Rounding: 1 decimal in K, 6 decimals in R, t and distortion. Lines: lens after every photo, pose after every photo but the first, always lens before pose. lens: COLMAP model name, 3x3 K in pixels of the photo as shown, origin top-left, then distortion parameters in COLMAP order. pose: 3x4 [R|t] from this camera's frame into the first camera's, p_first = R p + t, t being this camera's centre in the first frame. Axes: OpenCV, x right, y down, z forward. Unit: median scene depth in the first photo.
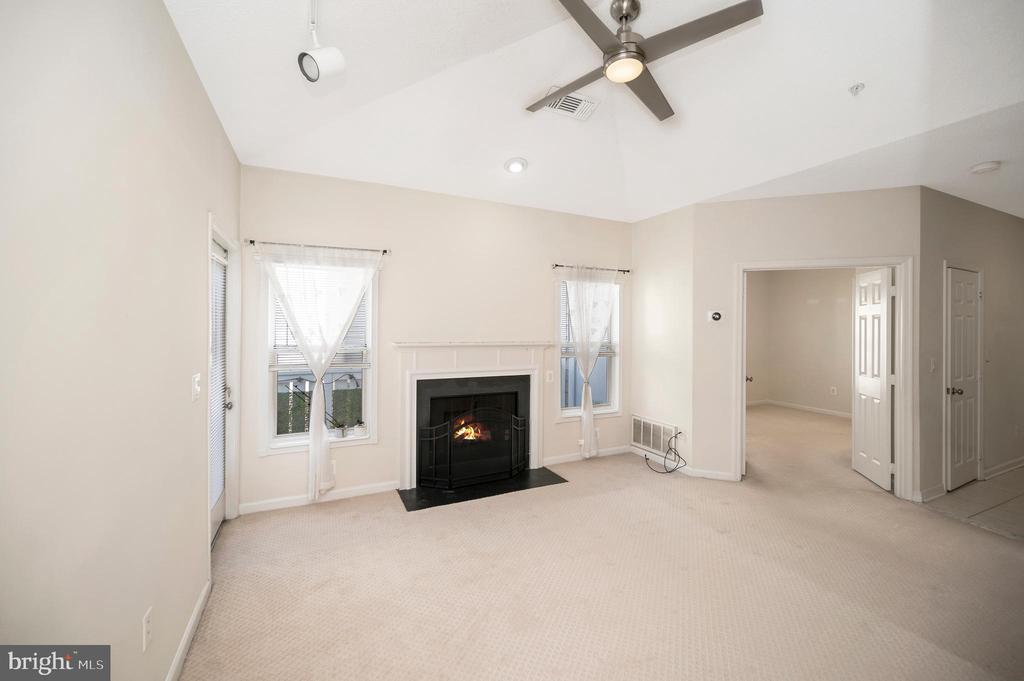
lens RADIAL K [[414.8, 0, 511.1], [0, 414.8, 324.5], [0, 0, 1]] dist [-0.000058, -0.000109]
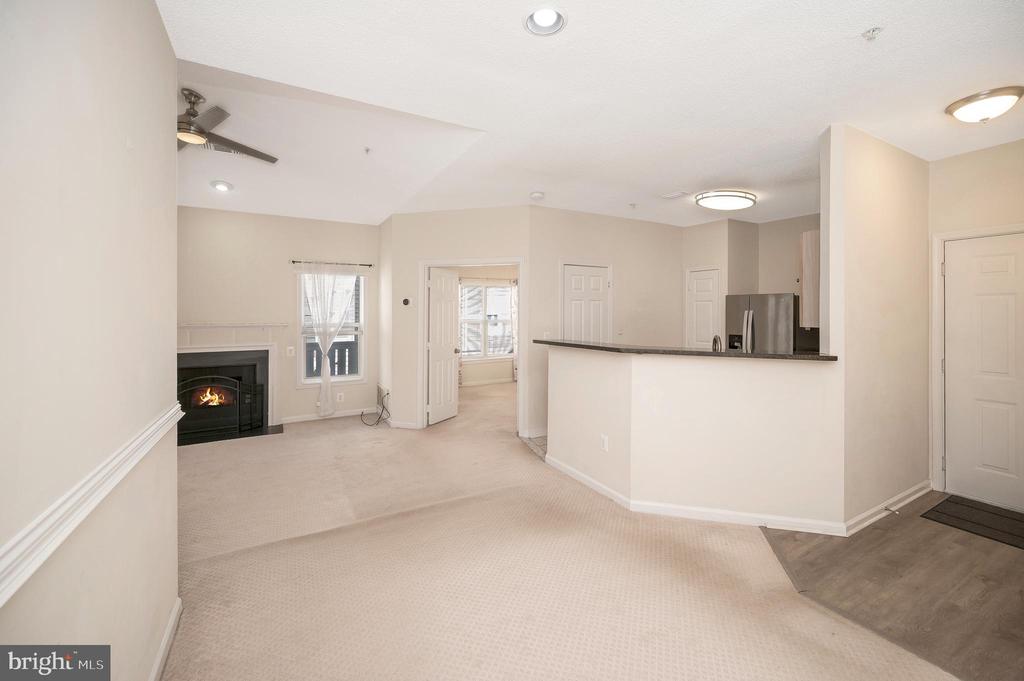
lens RADIAL K [[412.9, 0, 514.6], [0, 412.9, 312.8], [0, 0, 1]] dist [0.001039, -0.000040]
pose [[0.996076, -0.009168, 0.088025, 0.674587], [0.009105, 0.999958, 0.001116, 0.015451], [-0.088032, -0.000310, 0.996118, -0.287207]]
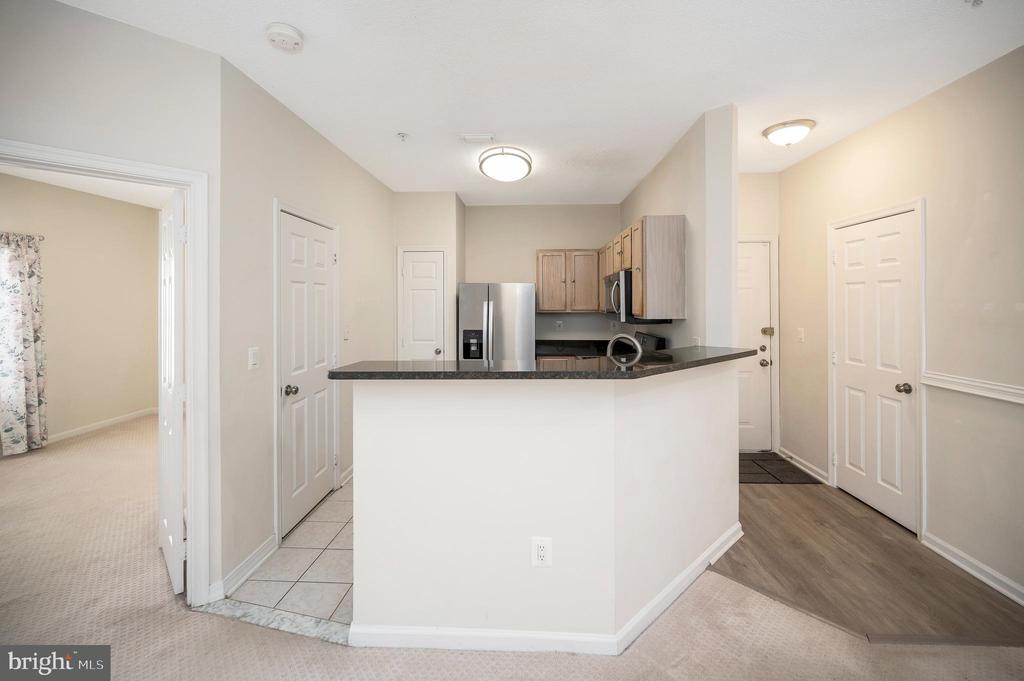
lens RADIAL K [[425.8, 0, 516.5], [0, 425.8, 307.1], [0, 0, 1]] dist [0.000602, -0.000313]
pose [[0.452775, -0.019550, 0.891411, 0.527084], [0.009527, 0.999809, 0.017088, 0.012091], [-0.891574, 0.000756, 0.452874, 0.295126]]
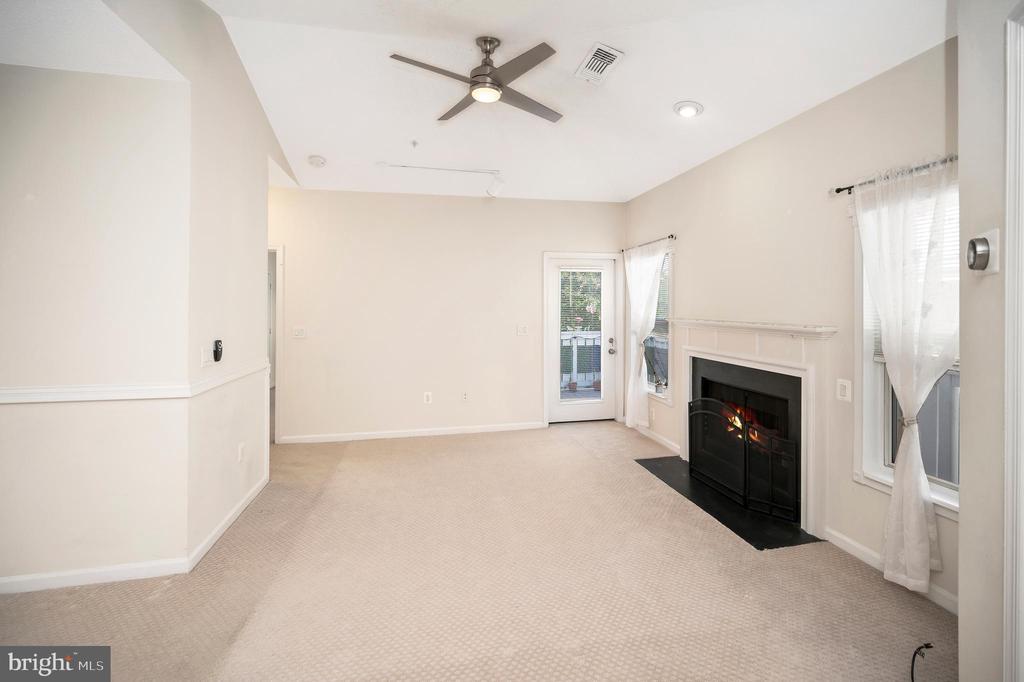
lens RADIAL K [[408.7, 0, 508.0], [0, 408.7, 301.5], [0, 0, 1]] dist [0.000233, 0.000004]
pose [[-0.220427, -0.016204, -0.975269, 0.765520], [-0.003079, 0.999869, -0.015917, 0.015898], [0.975399, -0.000505, -0.220448, 0.708347]]
